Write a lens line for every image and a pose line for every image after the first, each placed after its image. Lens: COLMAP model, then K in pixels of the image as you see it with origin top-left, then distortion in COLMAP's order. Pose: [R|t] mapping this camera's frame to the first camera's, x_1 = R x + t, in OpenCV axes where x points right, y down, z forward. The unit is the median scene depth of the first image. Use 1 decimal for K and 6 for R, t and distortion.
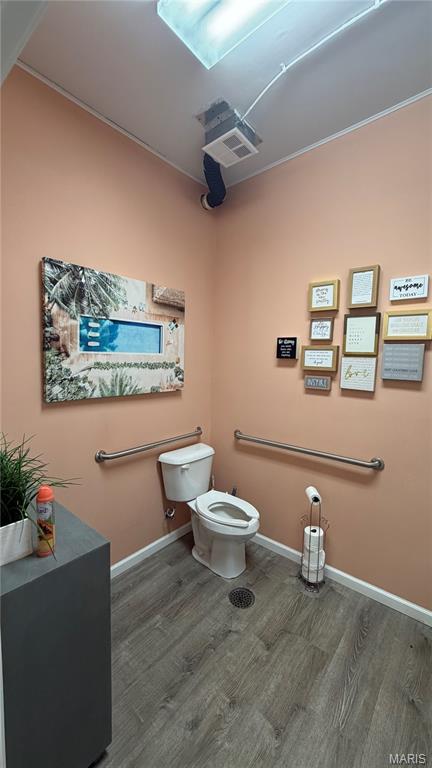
lens RADIAL K [[304.7, 0, 216.0], [0, 304.7, 384.0], [0, 0, 1]] dist [-0.000709, -0.000047]
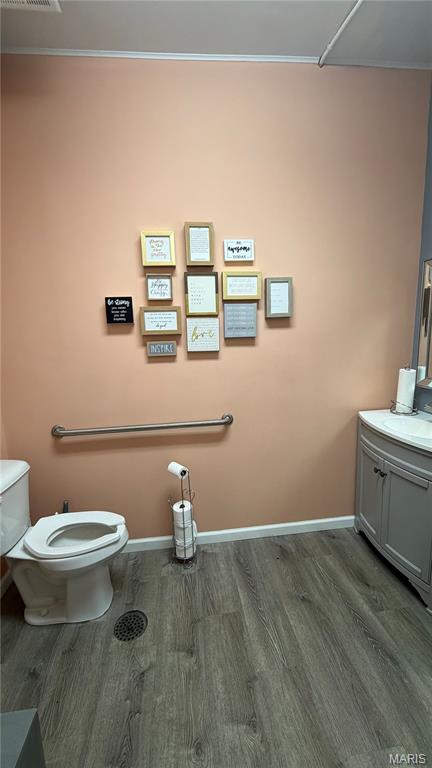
lens RADIAL K [[304.7, 0, 216.0], [0, 304.7, 384.0], [0, 0, 1]] dist [-0.000709, -0.000047]
pose [[0.683515, -0.156319, 0.713002, -0.225947], [0.116112, 0.987647, 0.105223, 0.023601], [-0.720642, 0.010866, 0.693222, 0.278010]]
